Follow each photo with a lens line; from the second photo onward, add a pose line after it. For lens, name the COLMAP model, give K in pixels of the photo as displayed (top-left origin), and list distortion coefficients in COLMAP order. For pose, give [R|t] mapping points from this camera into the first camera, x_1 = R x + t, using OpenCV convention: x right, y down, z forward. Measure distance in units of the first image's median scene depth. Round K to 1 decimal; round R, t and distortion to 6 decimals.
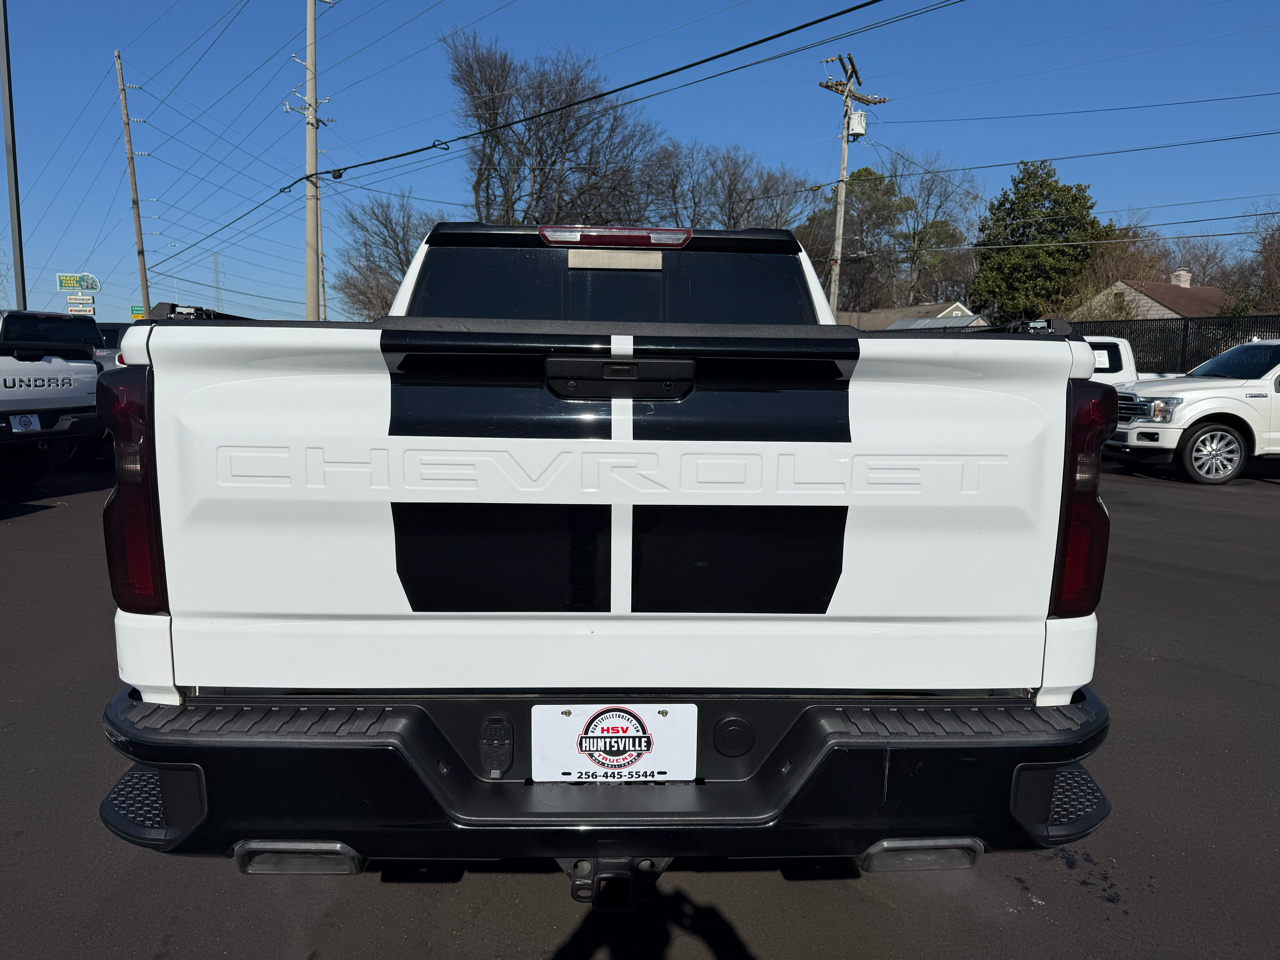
lens RADIAL K [[922.7, 0, 639.9], [0, 922.7, 479.0], [0, 0, 1]] dist [0.008494, -0.028601]
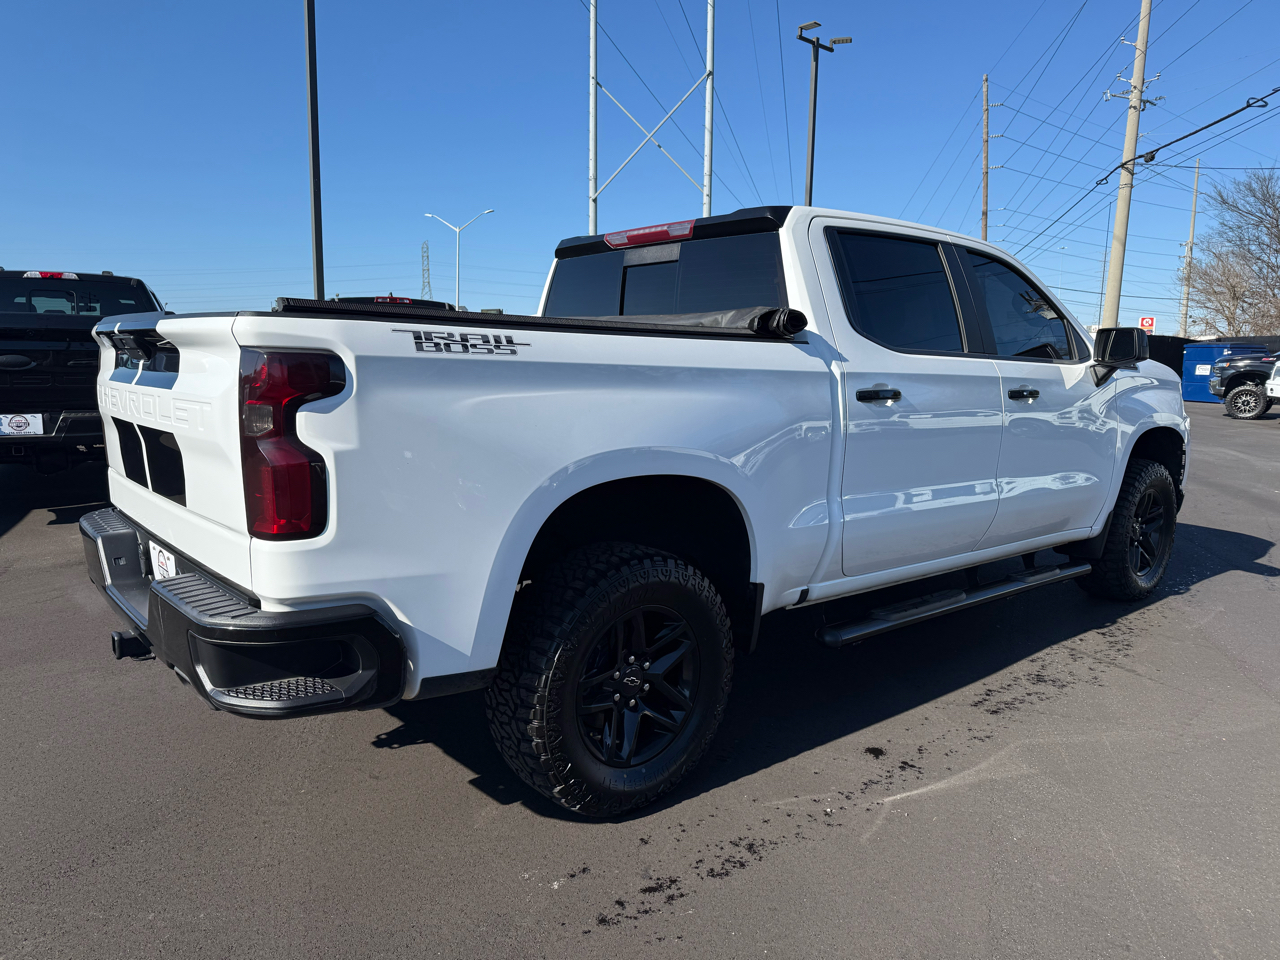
lens RADIAL K [[901.5, 0, 636.4], [0, 901.5, 486.9], [0, 0, 1]] dist [0.047490, -0.053321]
pose [[0.611116, 0.105408, -0.784491, 0.855121], [-0.097508, 0.993570, 0.057543, -0.019340], [0.785512, 0.041329, 0.617464, 0.321353]]
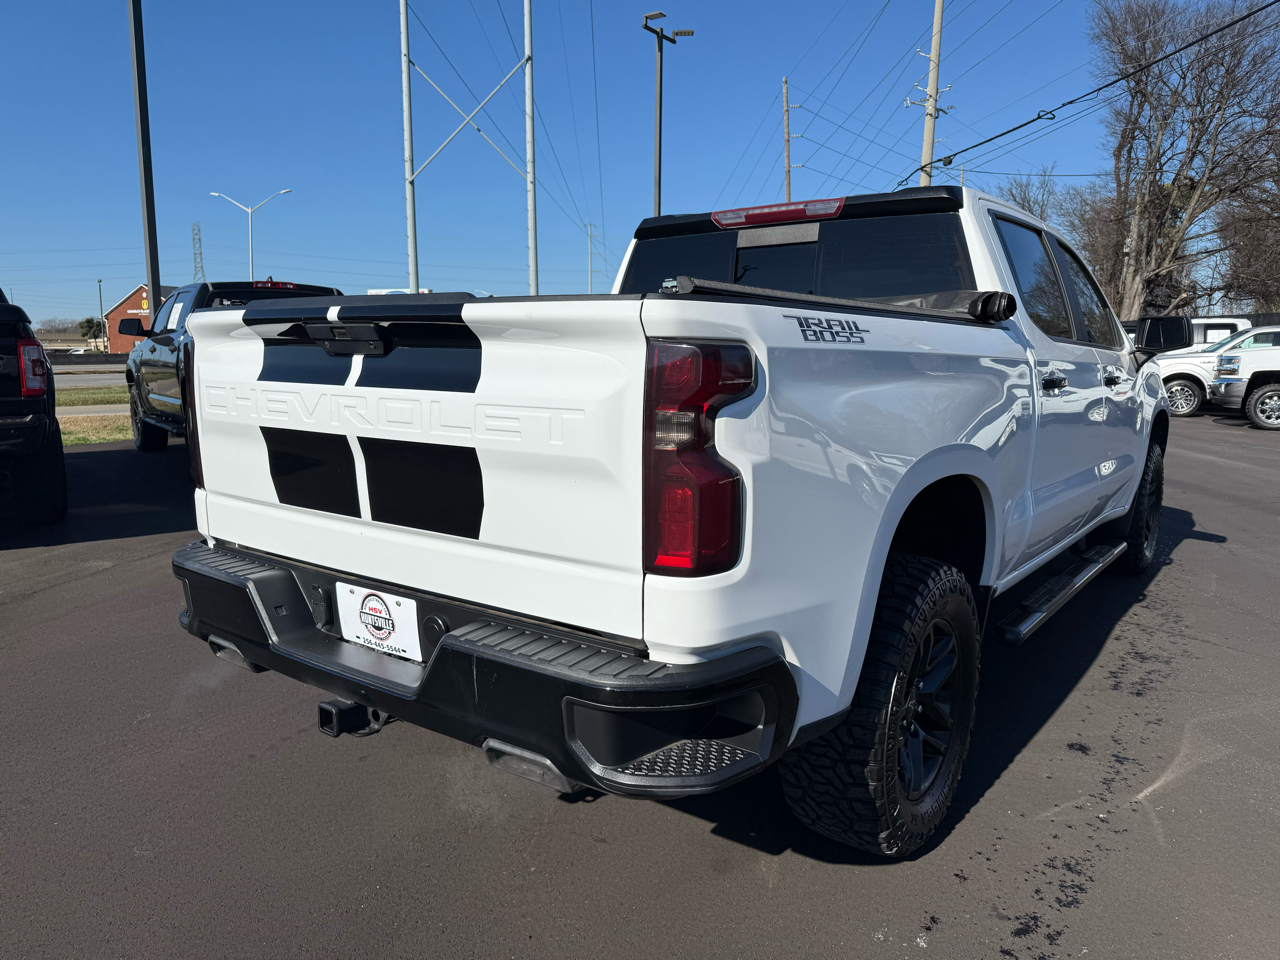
lens RADIAL K [[898.5, 0, 639.5], [0, 898.5, 487.9], [0, 0, 1]] dist [0.034985, -0.045003]
pose [[0.772712, 0.086628, -0.628817, 0.516020], [-0.069550, 0.996234, 0.051779, 0.002992], [0.630935, 0.003725, 0.775827, 0.118437]]
